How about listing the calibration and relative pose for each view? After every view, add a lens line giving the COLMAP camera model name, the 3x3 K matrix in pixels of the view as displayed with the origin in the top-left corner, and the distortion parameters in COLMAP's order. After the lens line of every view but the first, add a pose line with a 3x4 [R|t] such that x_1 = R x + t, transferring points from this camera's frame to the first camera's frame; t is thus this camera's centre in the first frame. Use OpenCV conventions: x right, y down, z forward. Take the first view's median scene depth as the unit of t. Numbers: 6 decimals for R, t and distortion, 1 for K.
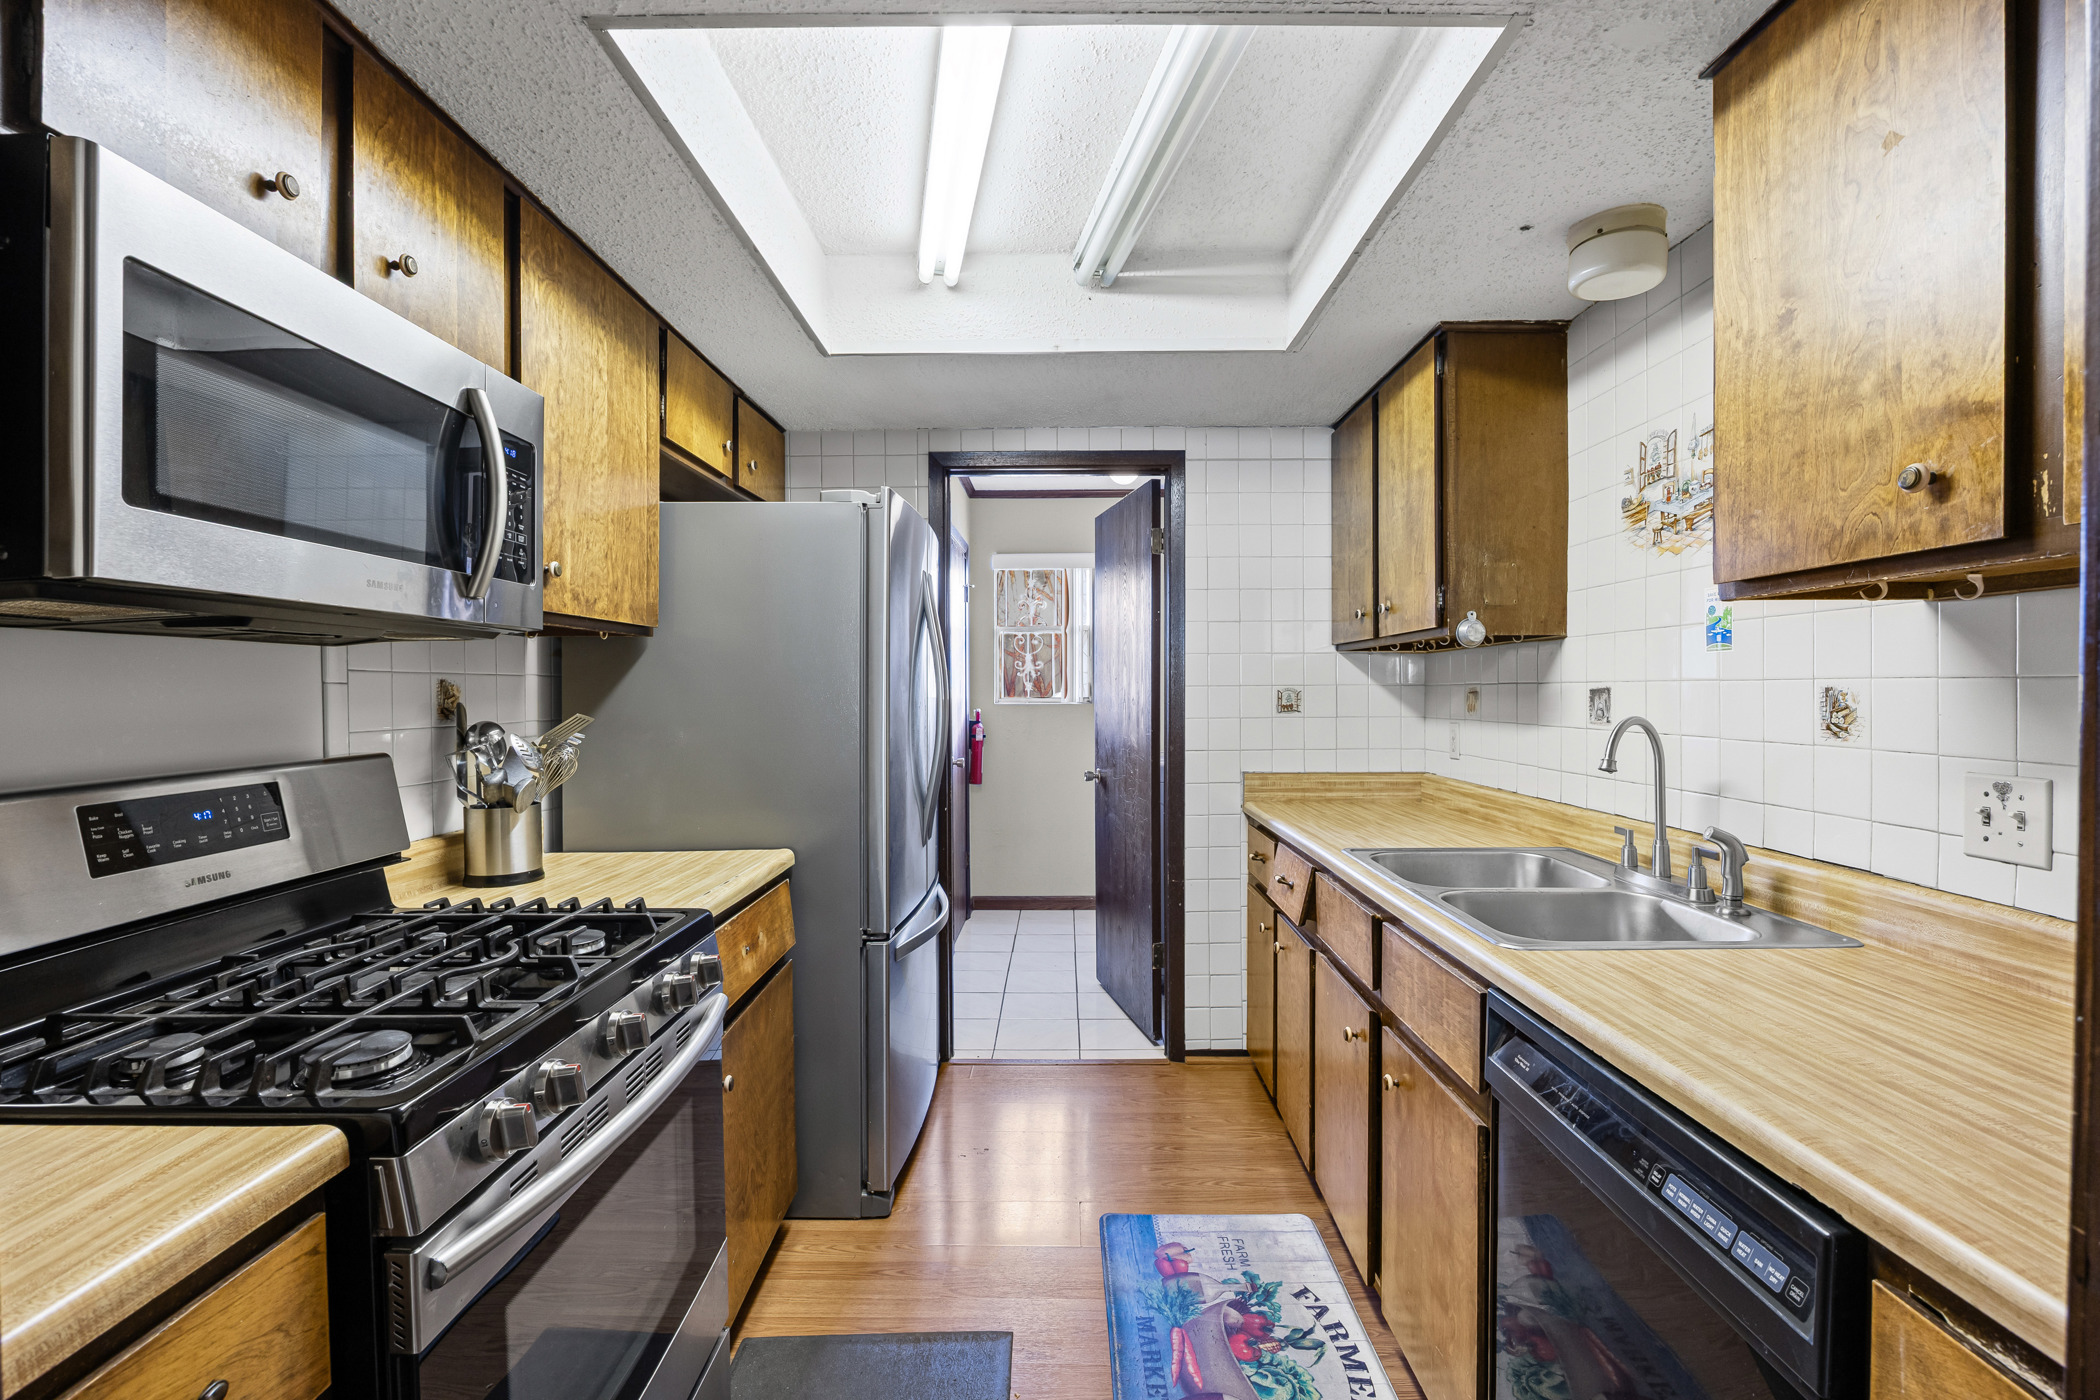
lens RADIAL K [[1004.8, 0, 1050.0], [0, 1004.8, 700.0], [0, 0, 1]] dist [0.000057, -0.000043]
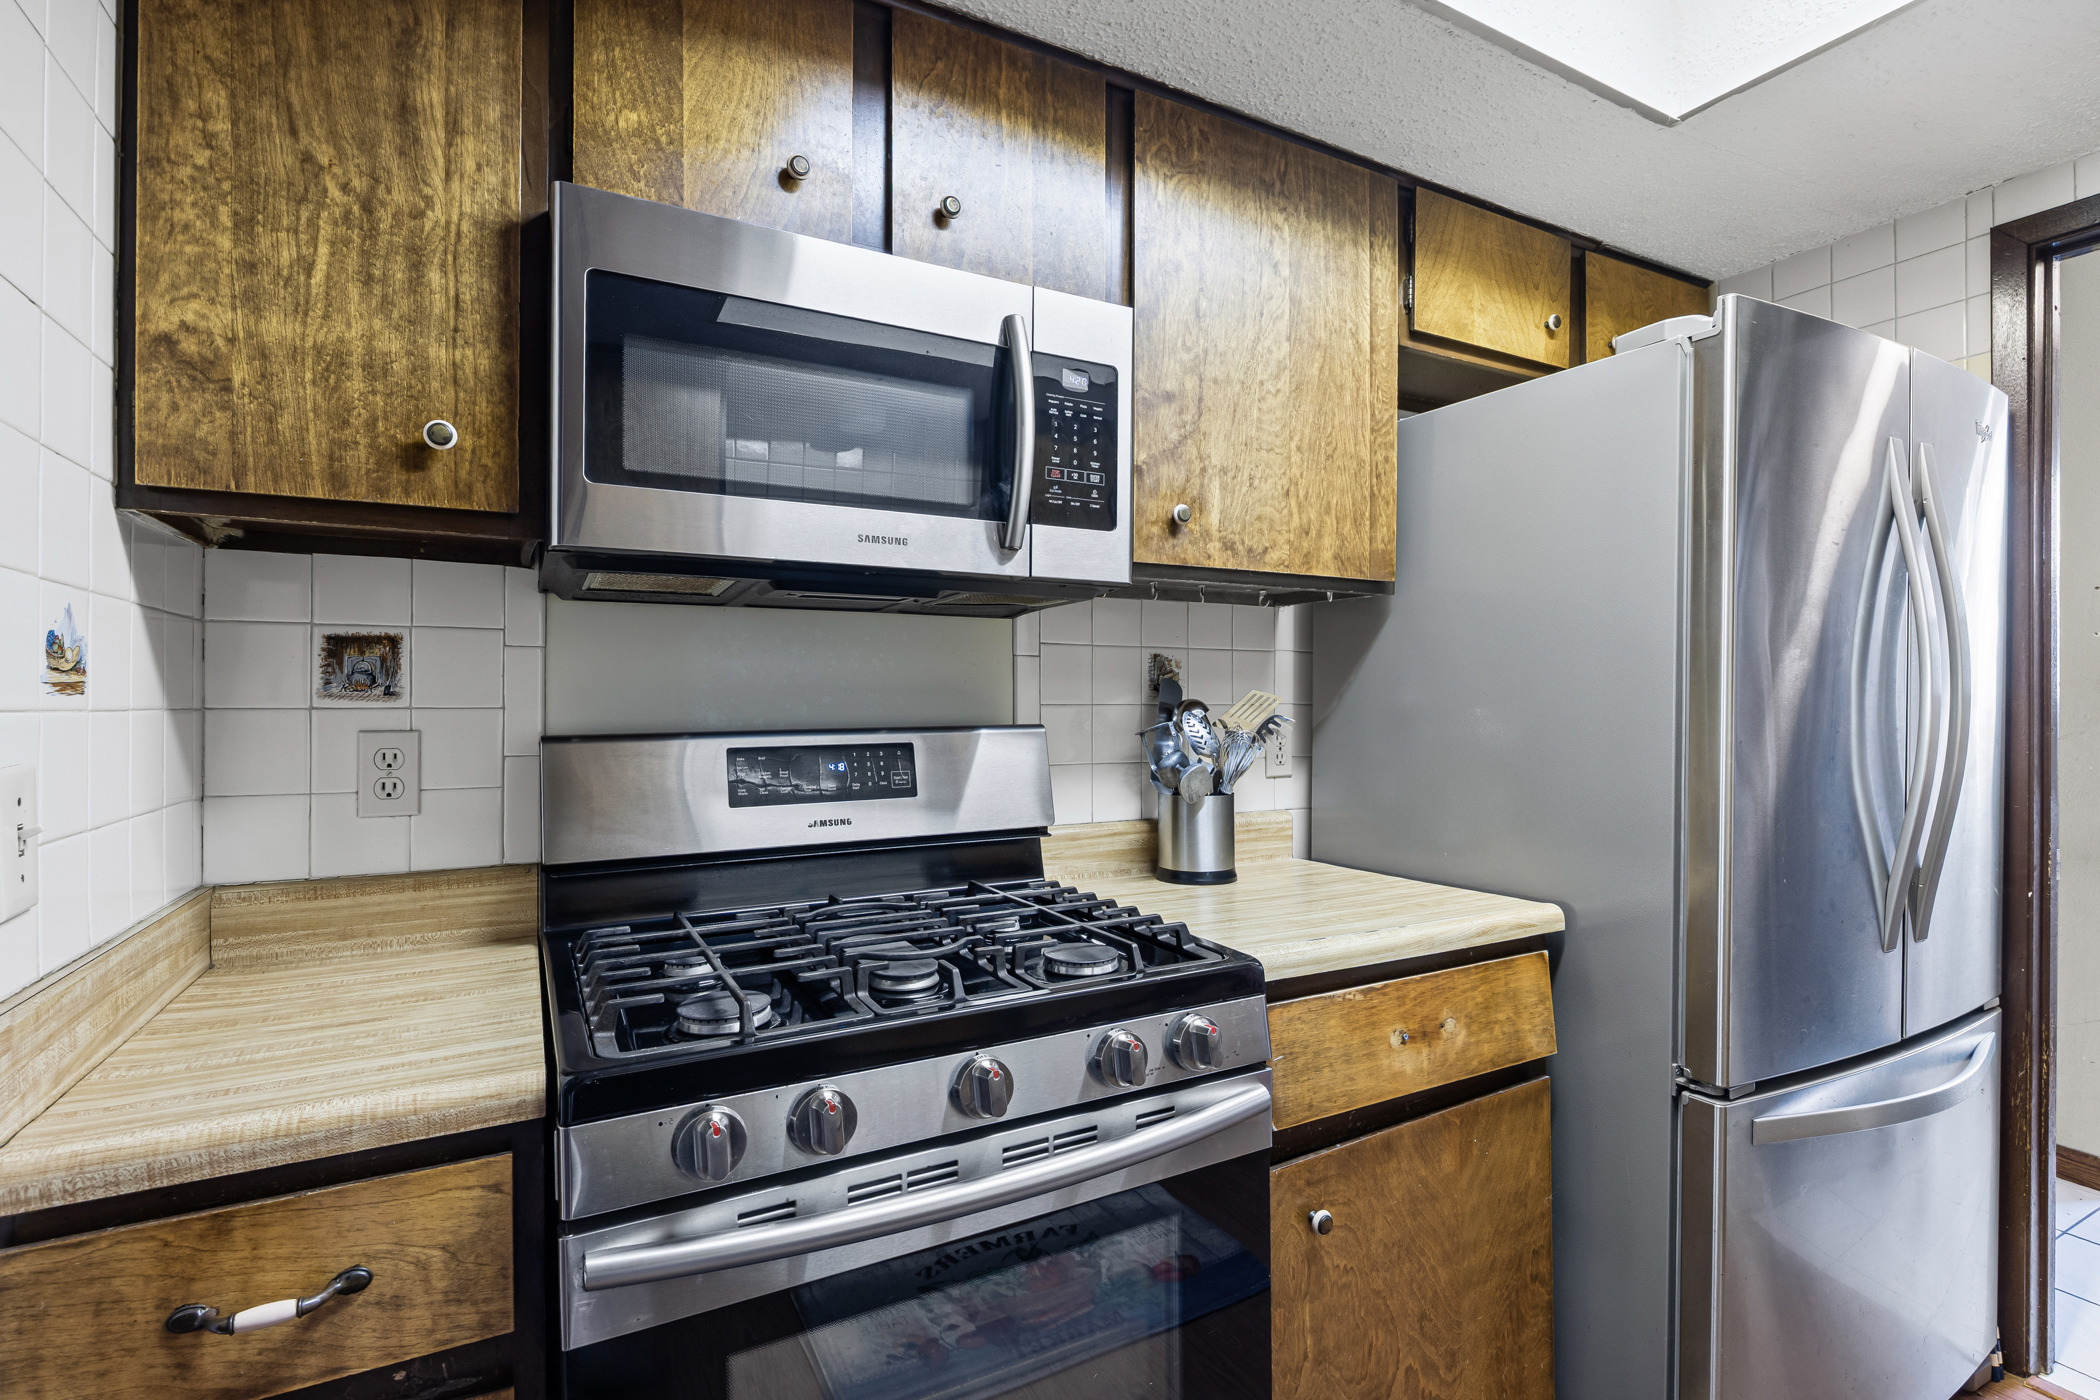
lens RADIAL K [[1013.5, 0, 1050.0], [0, 1013.5, 700.0], [0, 0, 1]] dist [-0.005749, -0.000372]
pose [[0.468467, 0.003944, -0.883472, 0.207607], [-0.016448, 0.999856, -0.004258, 0.031454], [0.883328, 0.016526, 0.468464, 0.517146]]
